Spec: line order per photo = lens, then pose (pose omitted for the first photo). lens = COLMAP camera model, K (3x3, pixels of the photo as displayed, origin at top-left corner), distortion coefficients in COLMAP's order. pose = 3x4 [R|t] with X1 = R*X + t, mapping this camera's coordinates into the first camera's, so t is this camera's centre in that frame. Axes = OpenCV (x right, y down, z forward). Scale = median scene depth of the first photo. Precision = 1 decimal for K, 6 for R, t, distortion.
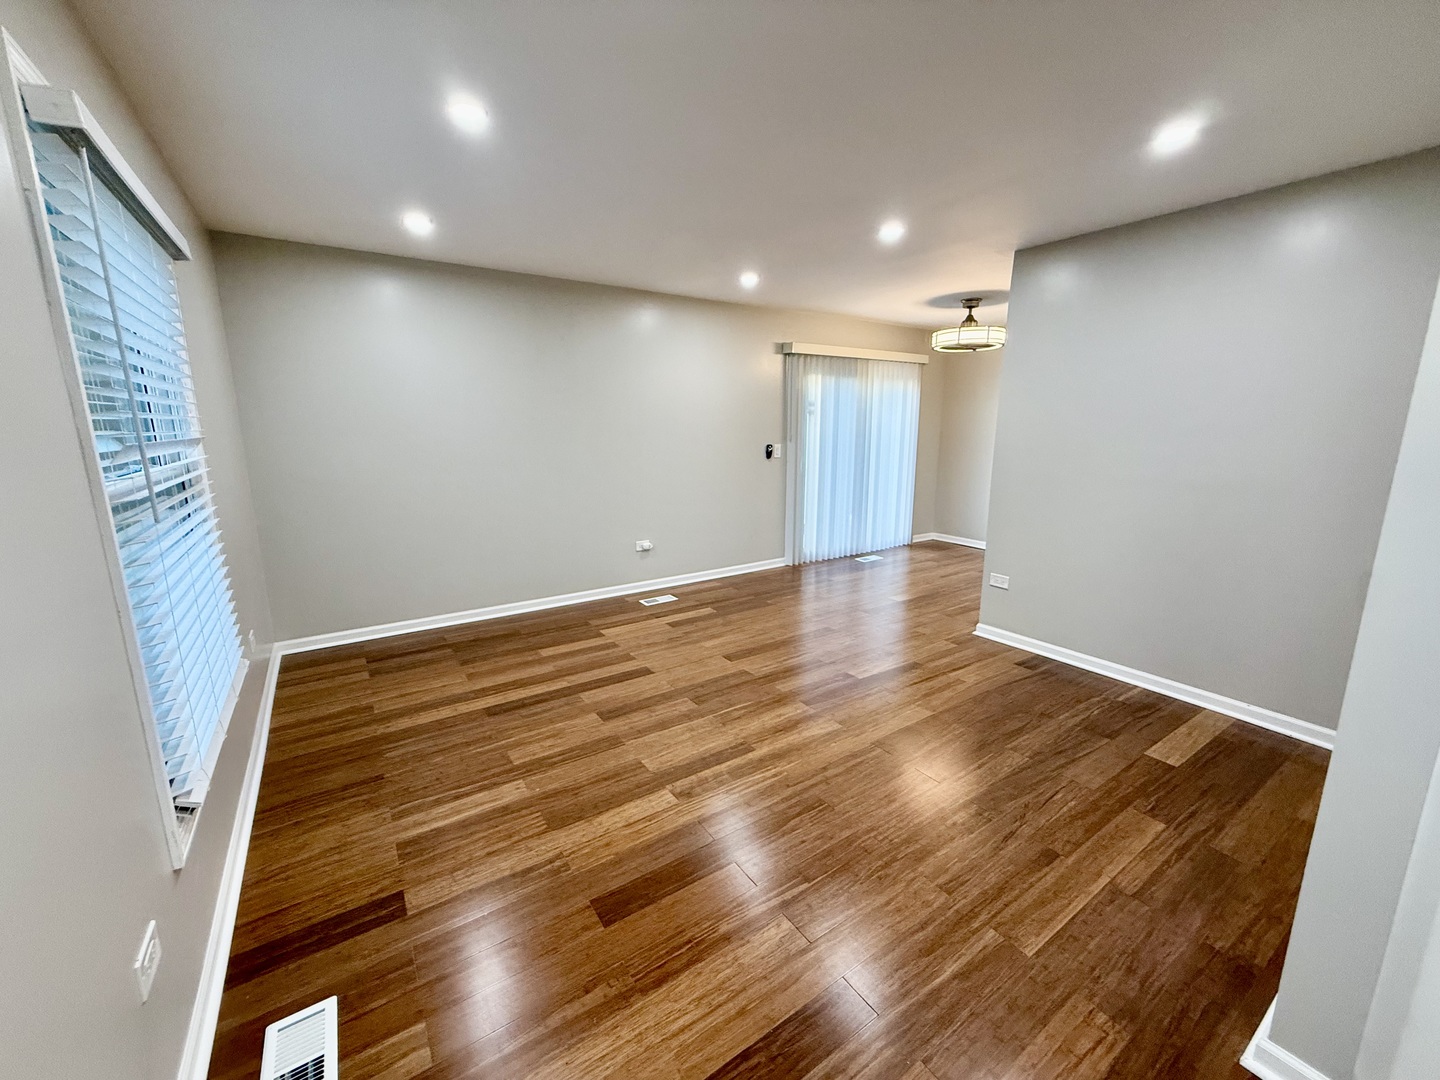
lens RADIAL K [[573.9, 0, 722.7], [0, 573.9, 540.0], [0, 0, 1]] dist [-0.000005, 0.000297]
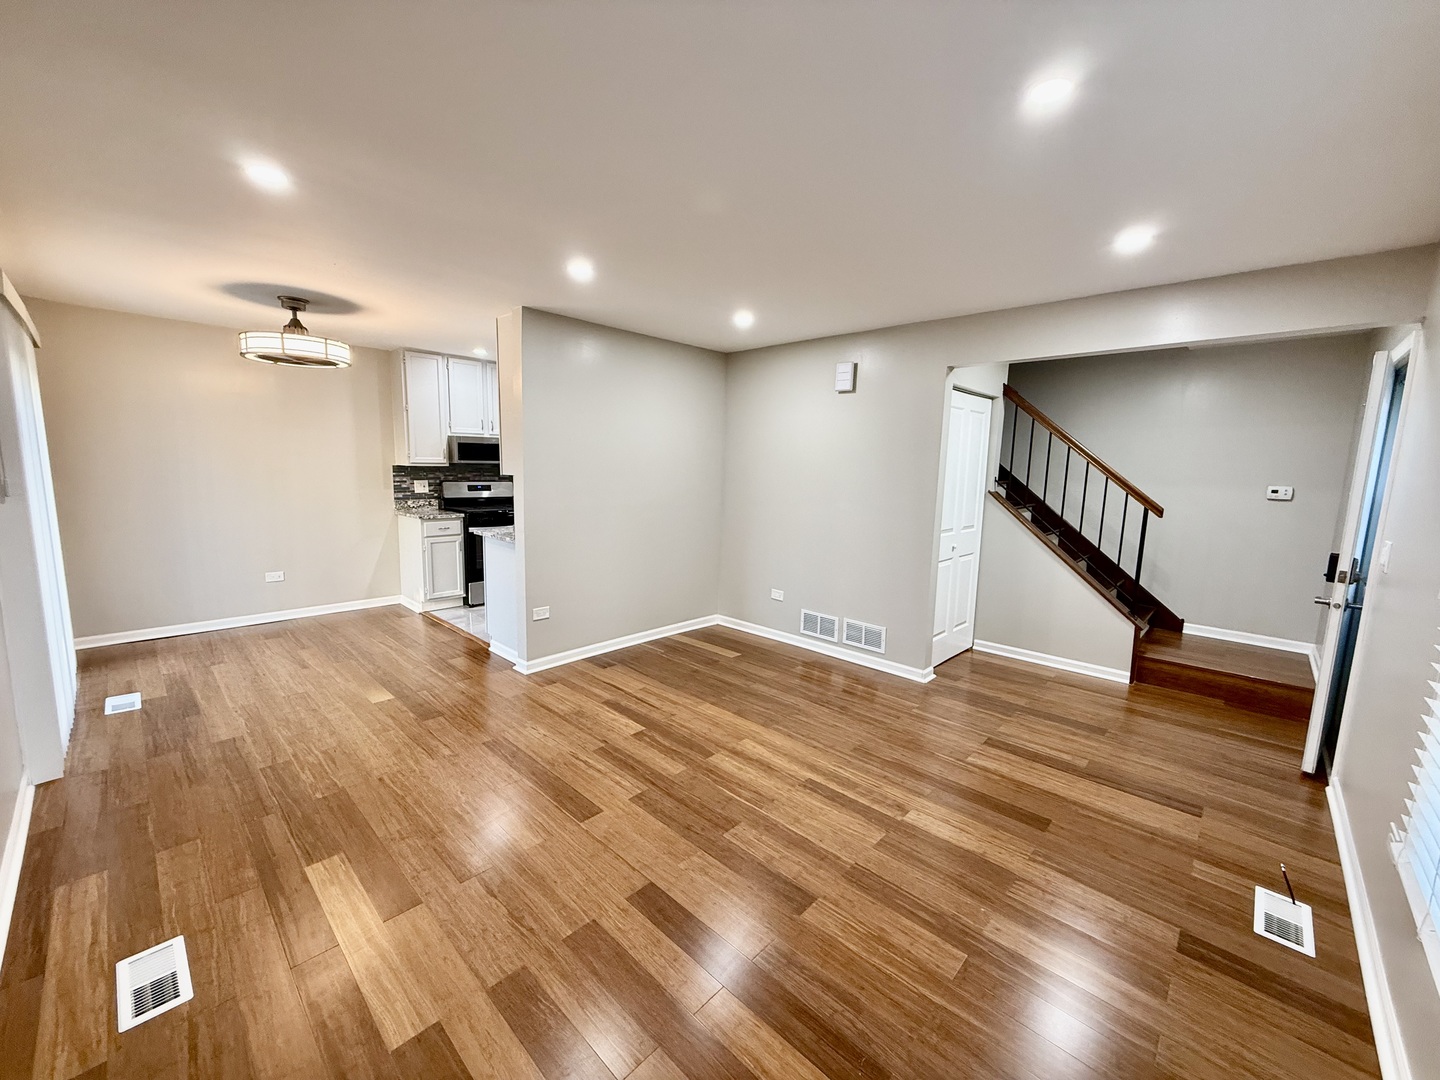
lens RADIAL K [[573.9, 0, 718.9], [0, 573.9, 538.0], [0, 0, 1]] dist [-0.000005, 0.000297]
pose [[-0.211728, -0.135185, 0.967934, -0.761079], [0.168208, 0.970568, 0.172347, -0.244487], [-0.962745, 0.199305, -0.182757, 1.091339]]
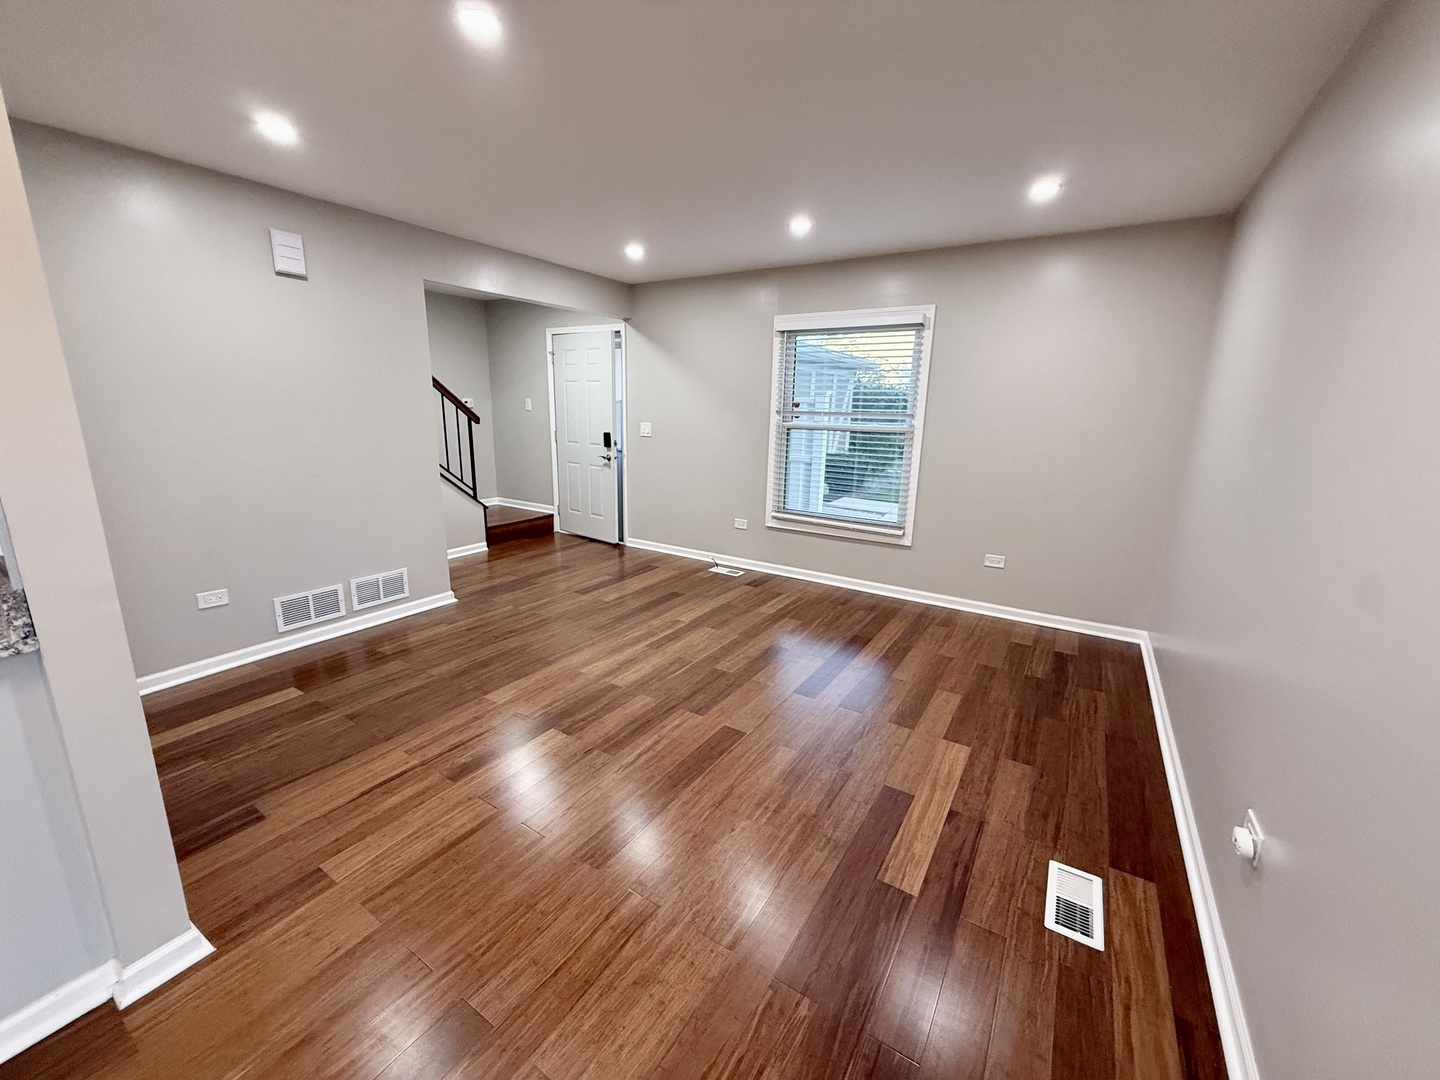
lens RADIAL K [[573.9, 0, 716.5], [0, 573.9, 542.6], [0, 0, 1]] dist [-0.000005, 0.000297]
pose [[-0.919774, 0.072253, -0.385740, 0.347575], [-0.098888, 0.908521, 0.405969, -0.356403], [0.379785, 0.411545, -0.828489, 1.783243]]
